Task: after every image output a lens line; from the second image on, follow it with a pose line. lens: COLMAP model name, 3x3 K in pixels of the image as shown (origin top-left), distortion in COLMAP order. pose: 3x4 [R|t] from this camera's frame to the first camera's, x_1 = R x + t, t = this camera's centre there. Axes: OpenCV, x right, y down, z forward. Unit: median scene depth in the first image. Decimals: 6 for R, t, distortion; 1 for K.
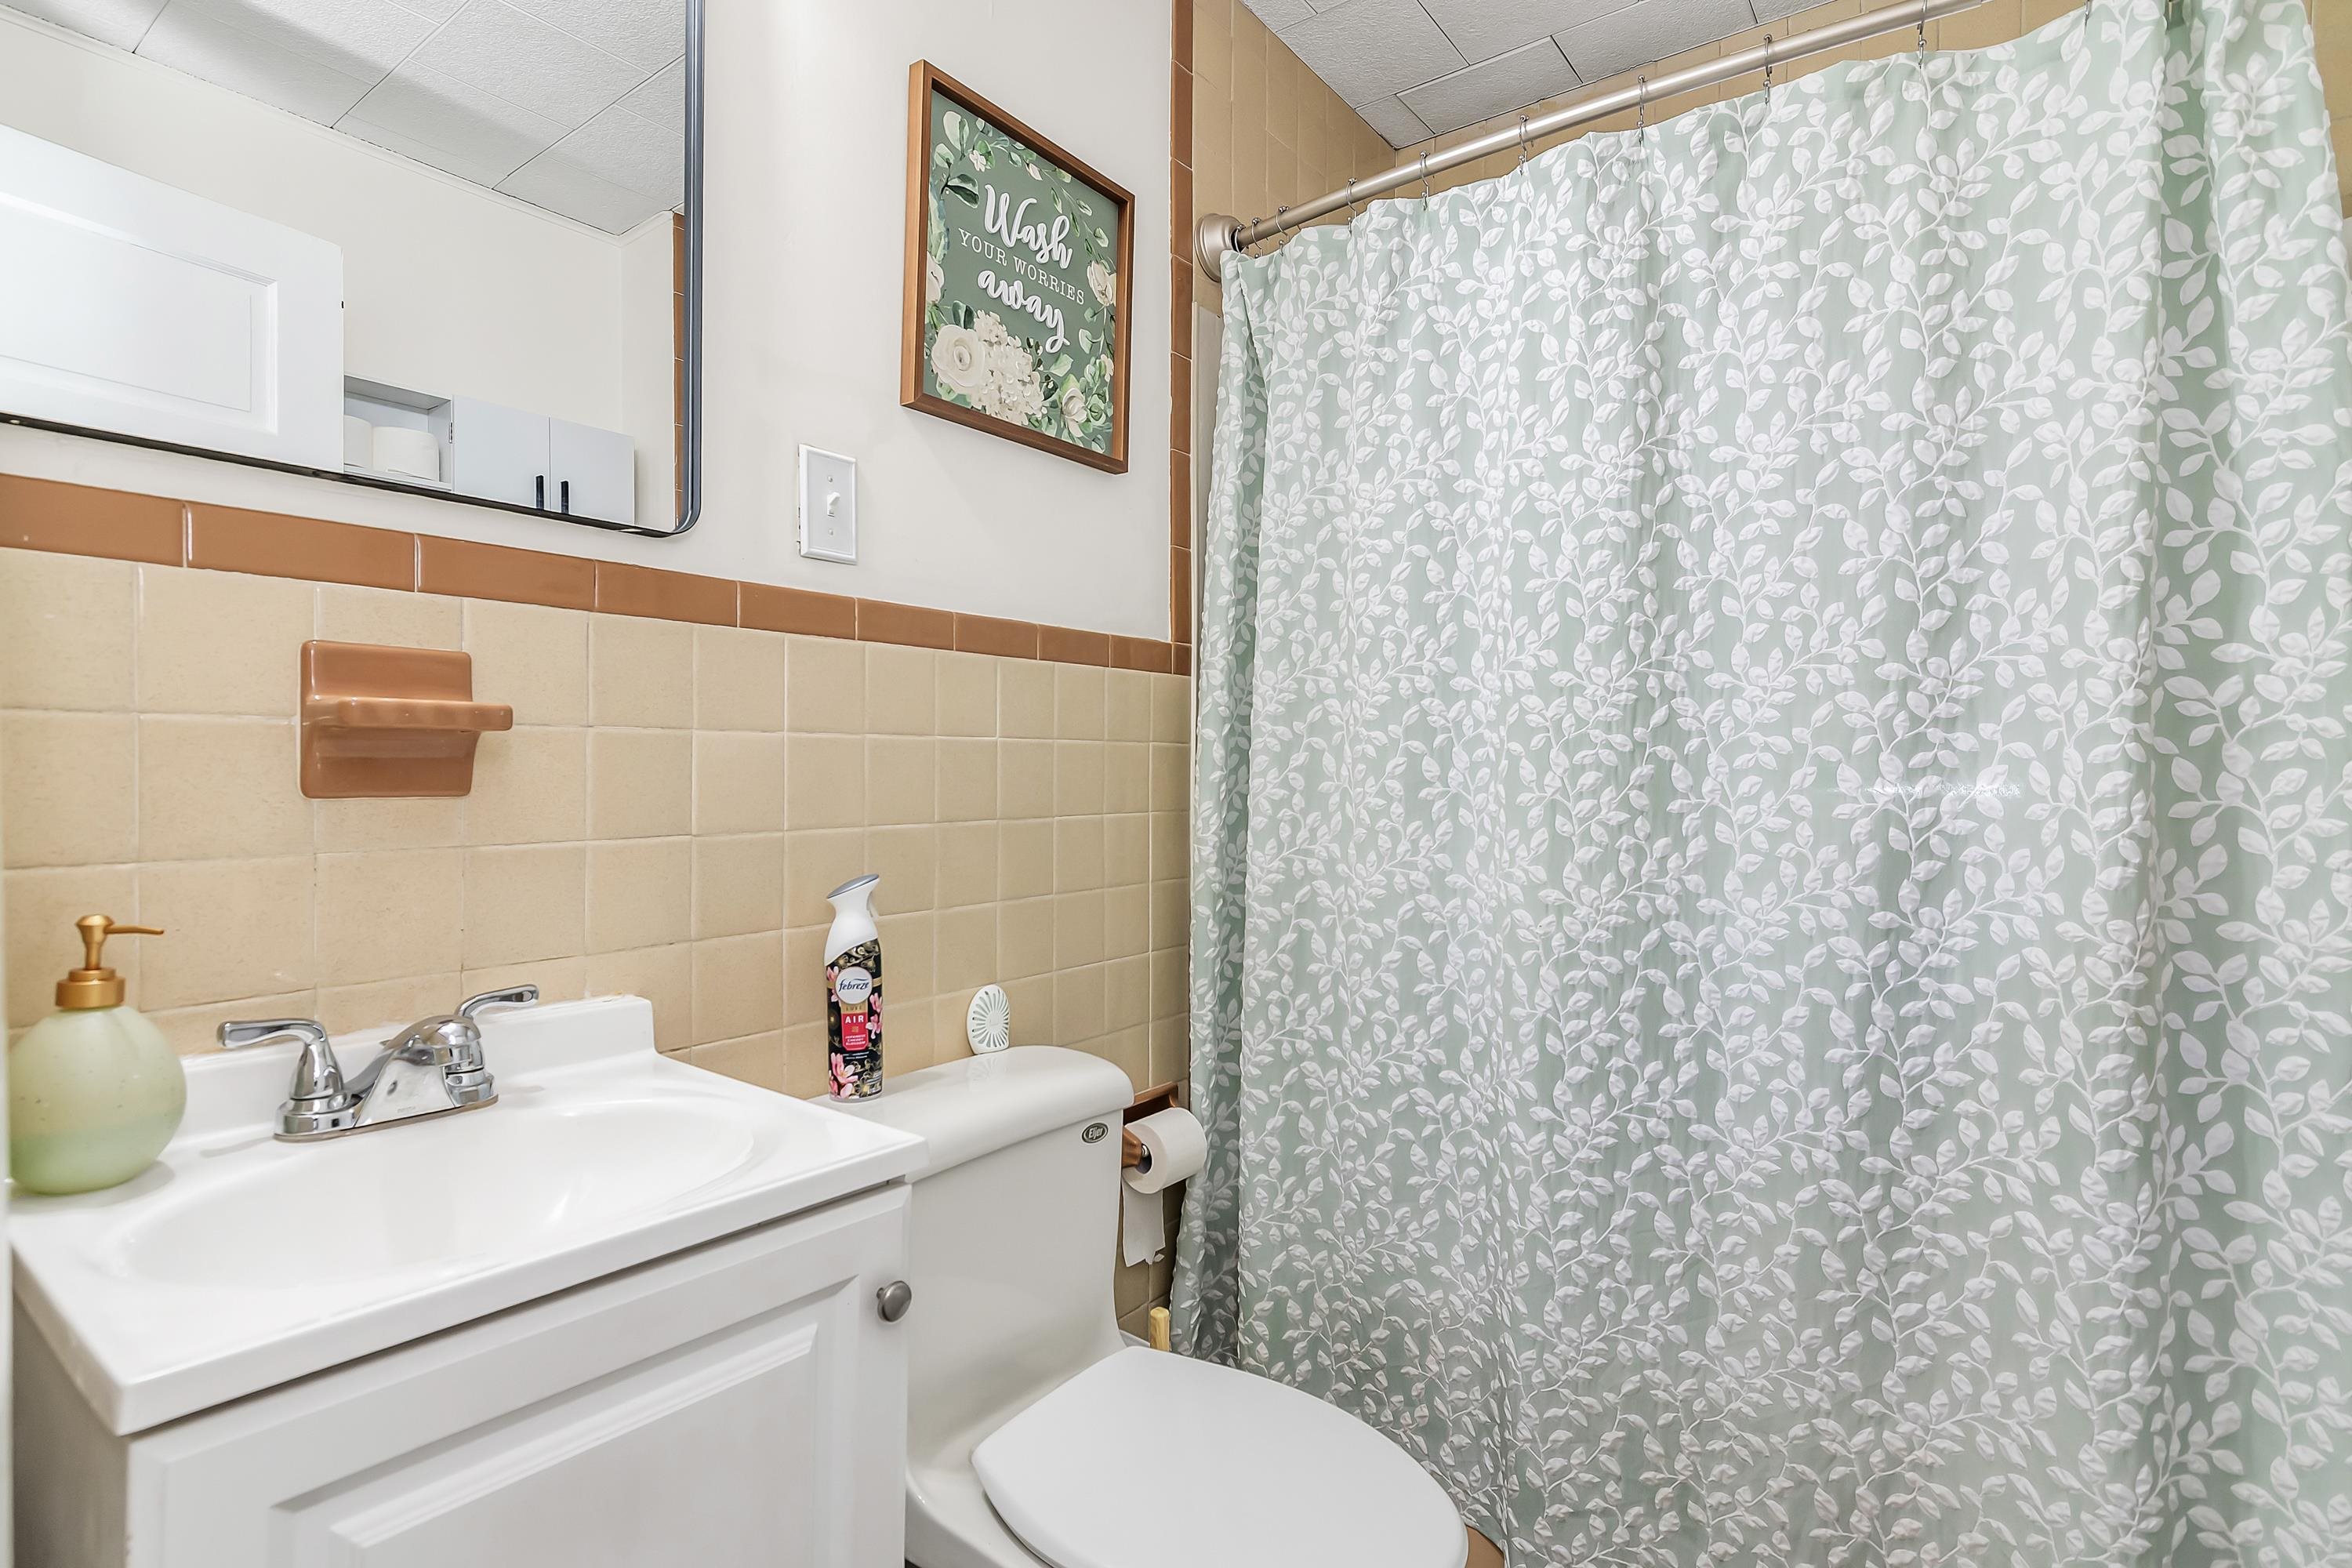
lens RADIAL K [[1121.4, 0, 1234.2], [0, 1121.4, 754.7], [0, 0, 1]] dist [-0.002392, 0.000582]
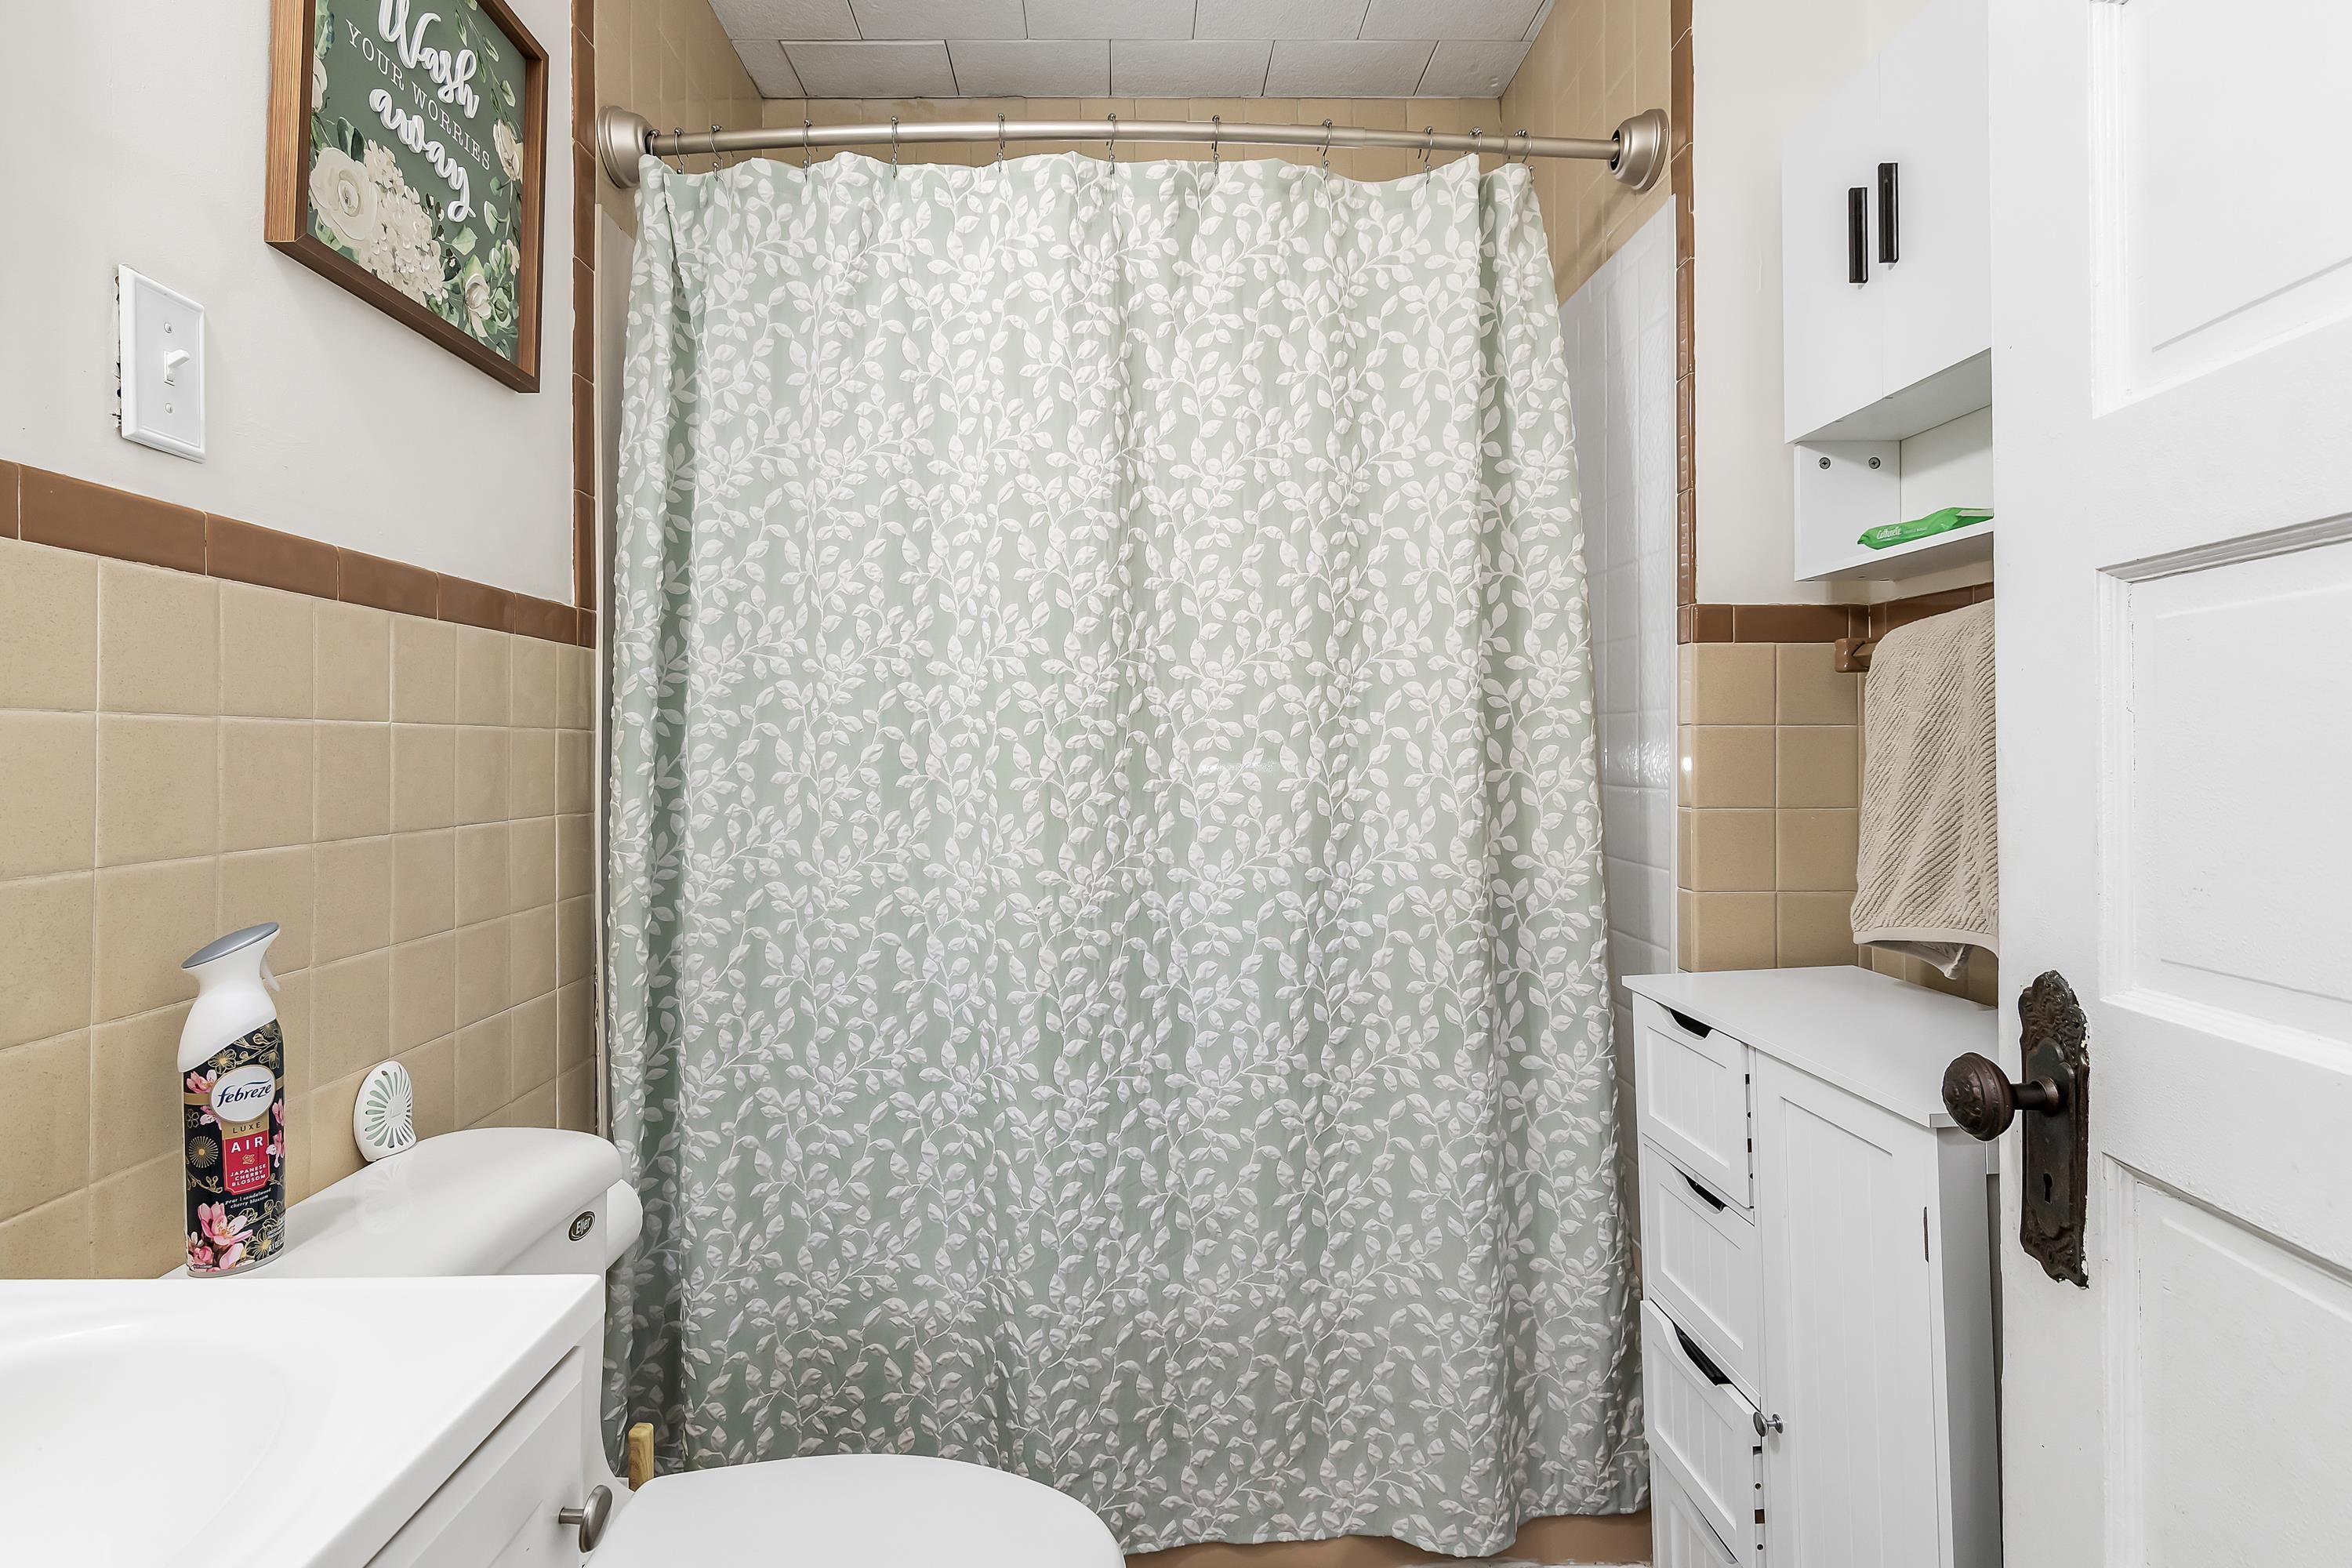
lens RADIAL K [[1105.6, 0, 1152.5], [0, 1105.6, 718.5], [0, 0, 1]] dist [0.001059, -0.000684]
pose [[0.810546, 0.003916, 0.585662, -0.236622], [0.008726, 0.999786, -0.018761, 0.000468], [-0.585610, 0.020317, 0.810338, 0.122353]]
